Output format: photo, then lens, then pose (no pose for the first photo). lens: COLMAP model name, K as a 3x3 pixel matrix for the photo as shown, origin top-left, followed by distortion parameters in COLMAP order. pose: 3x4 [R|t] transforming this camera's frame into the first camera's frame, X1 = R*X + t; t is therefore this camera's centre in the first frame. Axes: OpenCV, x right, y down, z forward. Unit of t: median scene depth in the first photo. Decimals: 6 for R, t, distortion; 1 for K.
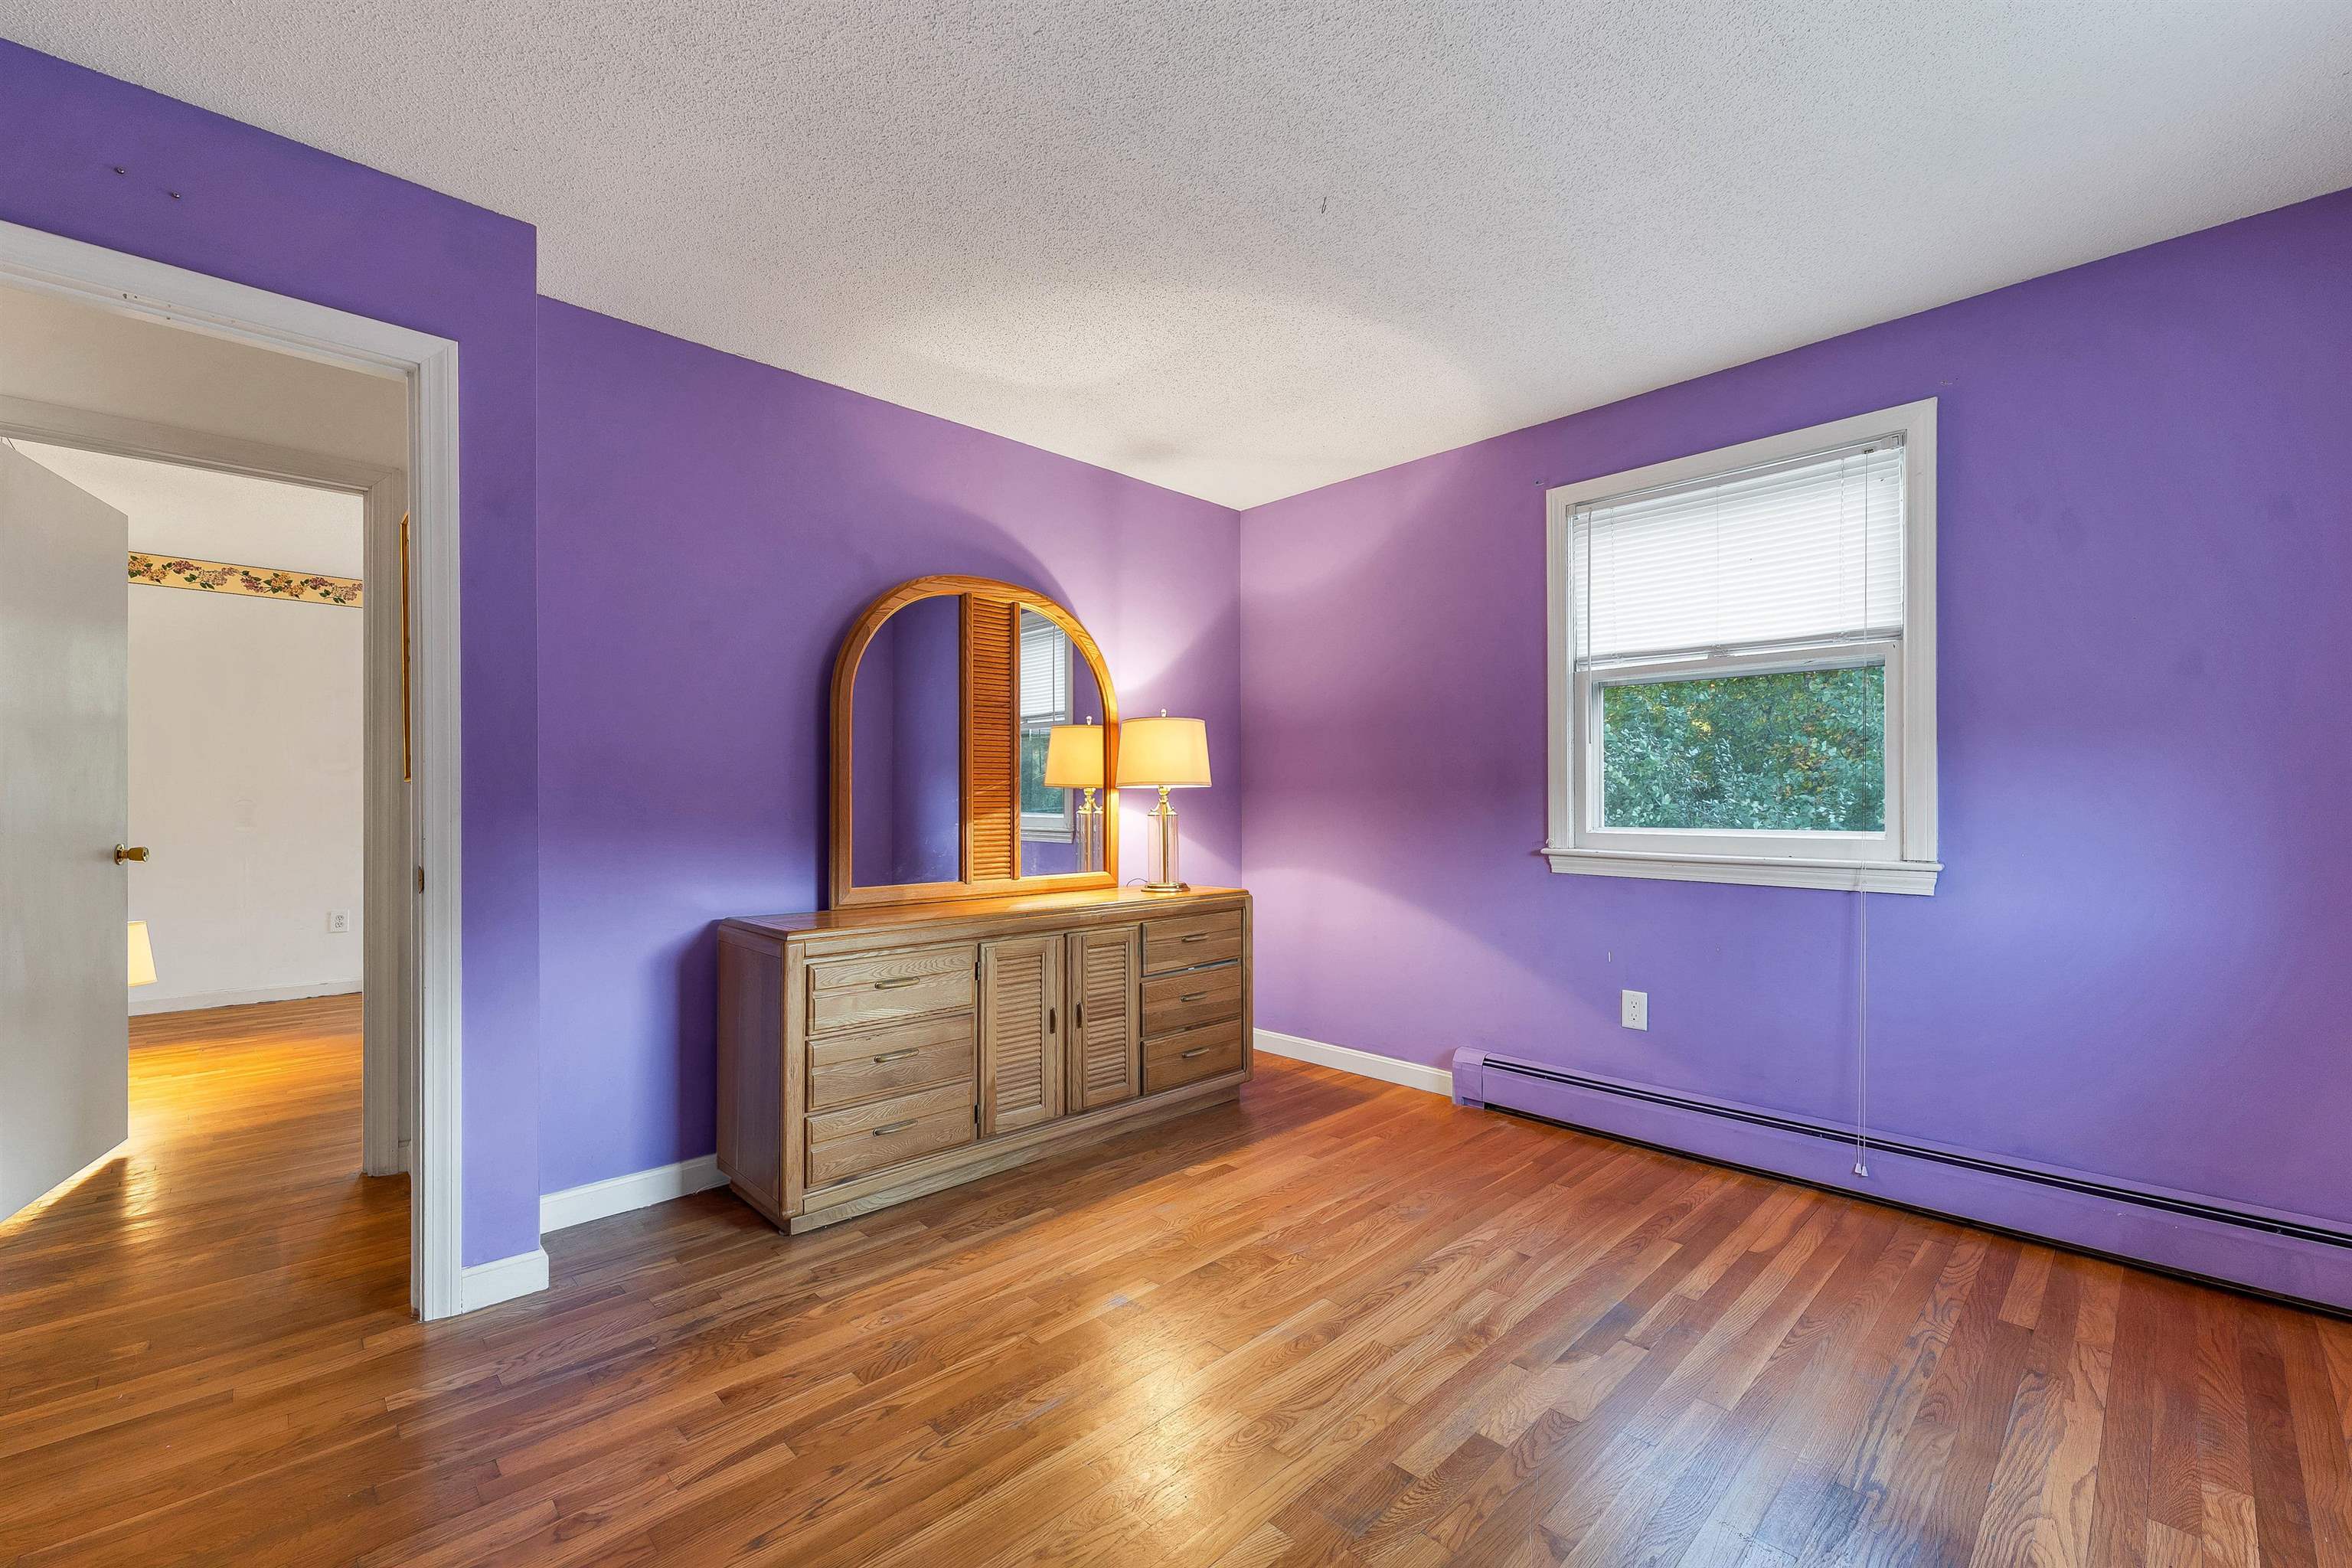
lens RADIAL K [[988.3, 0, 1179.5], [0, 988.3, 801.6], [0, 0, 1]] dist [0.002224, -0.000327]
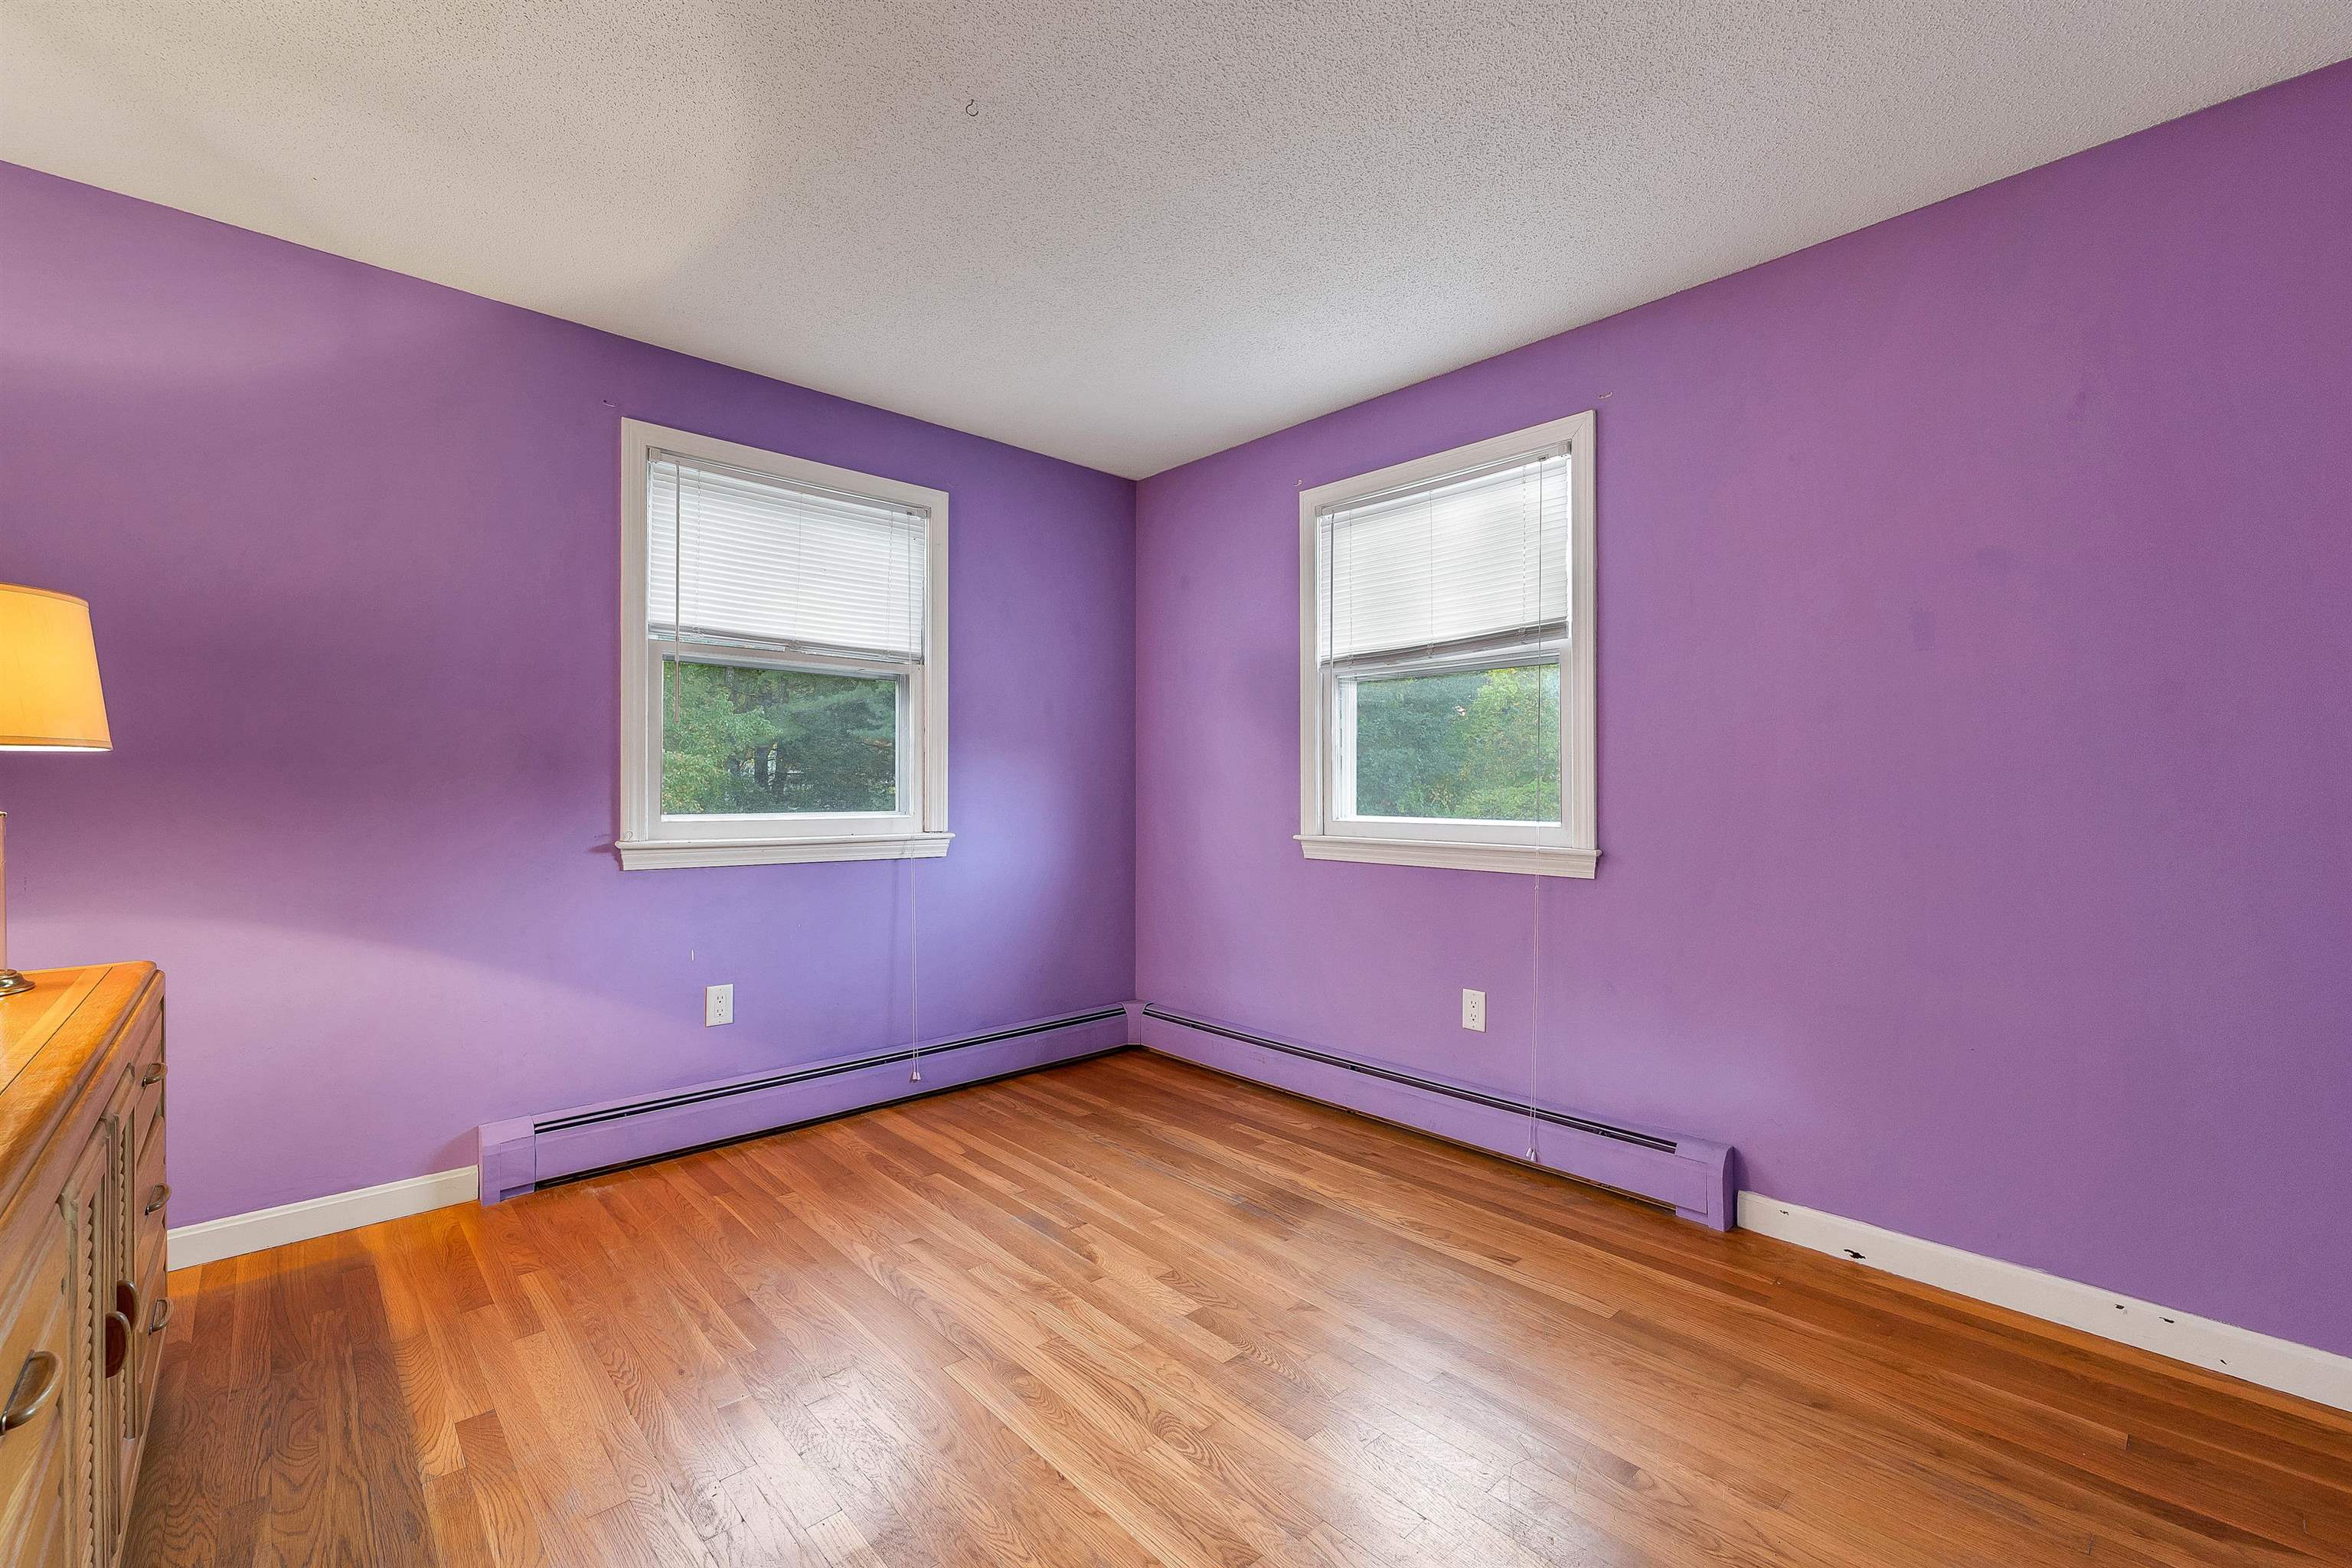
lens RADIAL K [[988.3, 0, 1179.8], [0, 988.3, 780.0], [0, 0, 1]] dist [0.002224, -0.000327]
pose [[0.011659, 0.007592, 0.999903, -0.558792], [-0.000177, 0.999971, -0.007591, 0.000718], [-0.999932, -0.000089, 0.011660, 0.618424]]
